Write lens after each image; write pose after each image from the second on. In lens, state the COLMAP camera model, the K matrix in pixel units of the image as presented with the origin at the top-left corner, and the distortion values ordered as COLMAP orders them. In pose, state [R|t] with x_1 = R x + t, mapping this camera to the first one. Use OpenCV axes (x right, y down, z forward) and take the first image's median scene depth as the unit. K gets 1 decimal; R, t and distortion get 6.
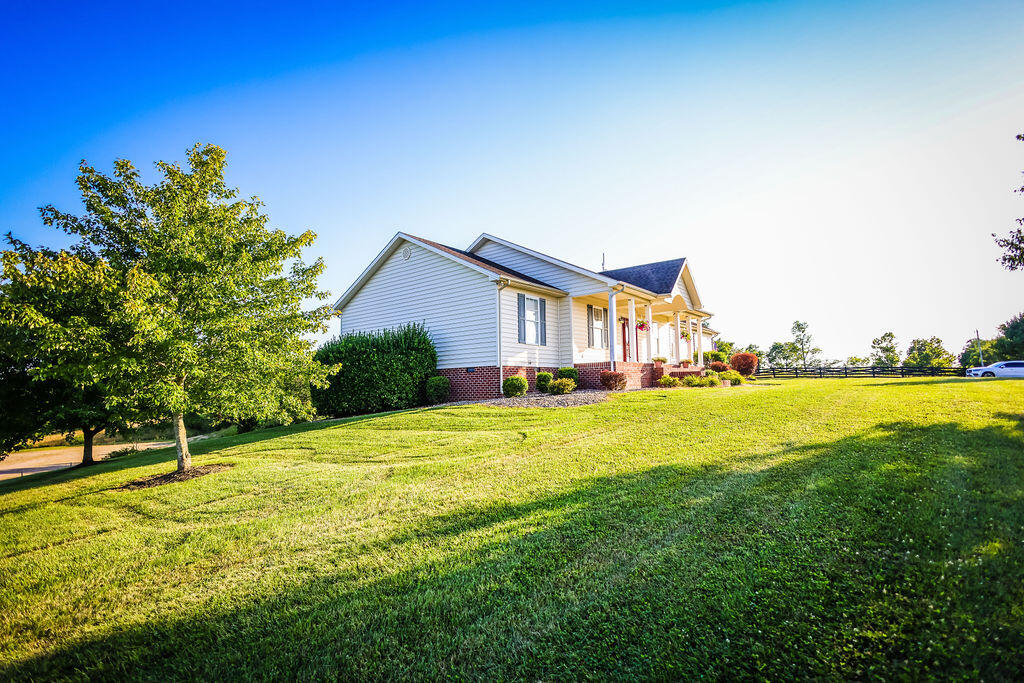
lens RADIAL K [[472.9, 0, 511.8], [0, 472.9, 343.0], [0, 0, 1]] dist [0.001491, 0.000329]
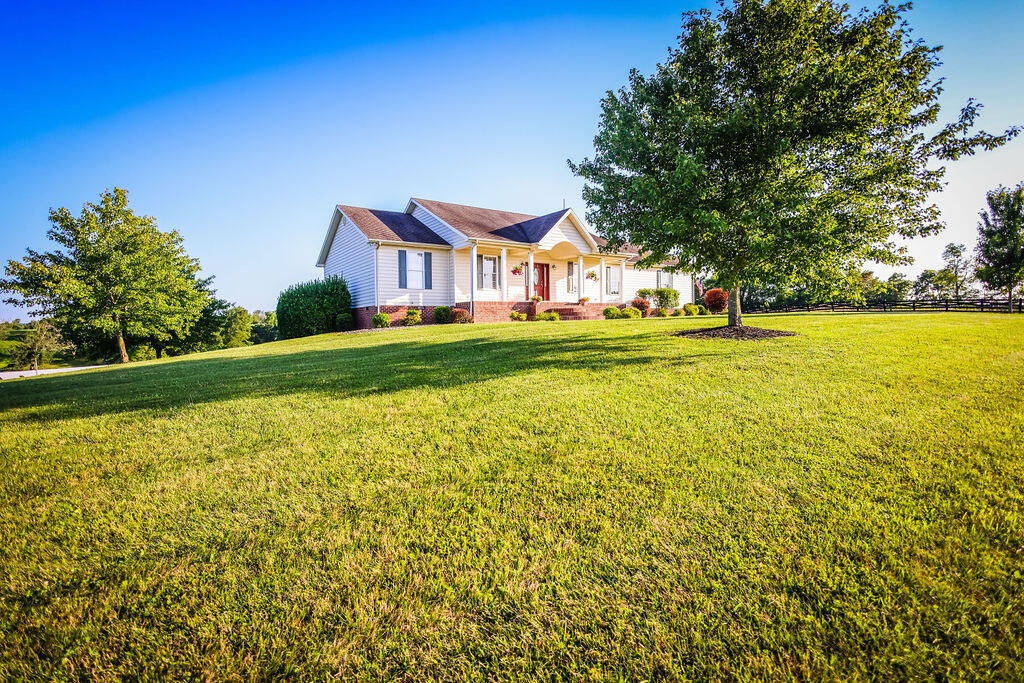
lens RADIAL K [[472.9, 0, 526.2], [0, 472.9, 318.1], [0, 0, 1]] dist [0.001491, 0.000329]
pose [[0.949860, 0.005031, -0.312636, 0.705806], [0.022904, 0.996065, 0.085615, -0.020496], [0.311836, -0.088483, 0.946007, -0.138038]]
